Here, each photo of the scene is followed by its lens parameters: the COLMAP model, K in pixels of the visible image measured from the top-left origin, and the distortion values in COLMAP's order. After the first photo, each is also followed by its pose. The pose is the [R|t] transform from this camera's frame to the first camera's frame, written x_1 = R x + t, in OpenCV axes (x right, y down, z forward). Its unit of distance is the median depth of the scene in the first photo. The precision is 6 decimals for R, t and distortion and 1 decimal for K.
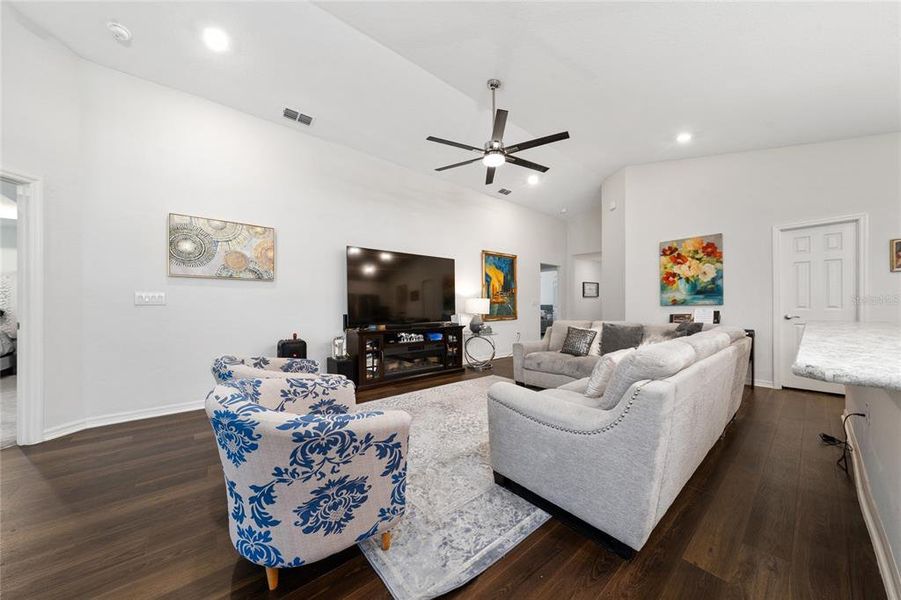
lens RADIAL K [[308.8, 0, 458.0], [0, 308.8, 307.0], [0, 0, 1]] dist [-0.003062, 0.000977]
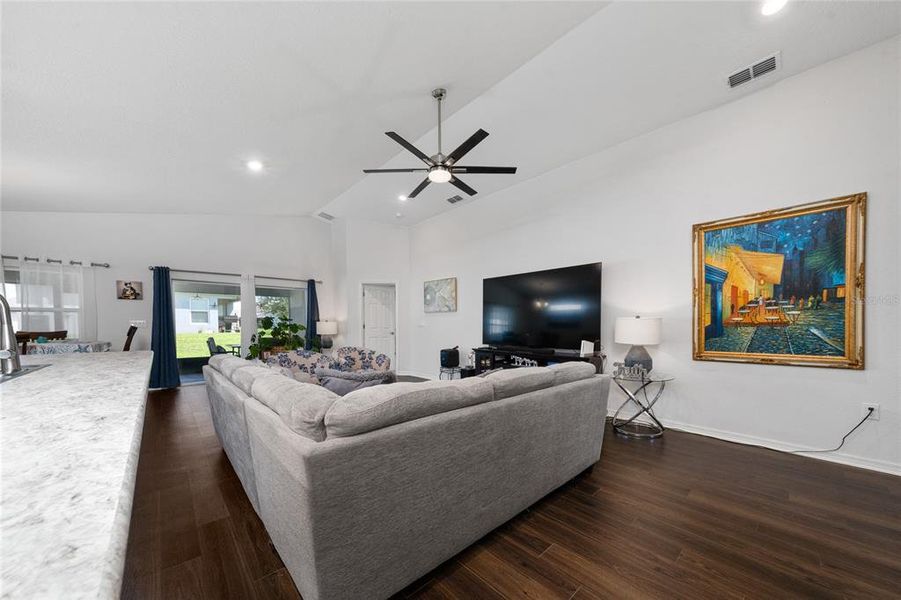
lens RADIAL K [[308.8, 0, 441.0], [0, 308.8, 339.0], [0, 0, 1]] dist [-0.003062, 0.000977]
pose [[0.020813, 0.051735, -0.998444, 0.838572], [-0.002978, 0.998659, 0.051684, -0.020833], [0.999779, 0.001897, 0.020939, 0.759770]]
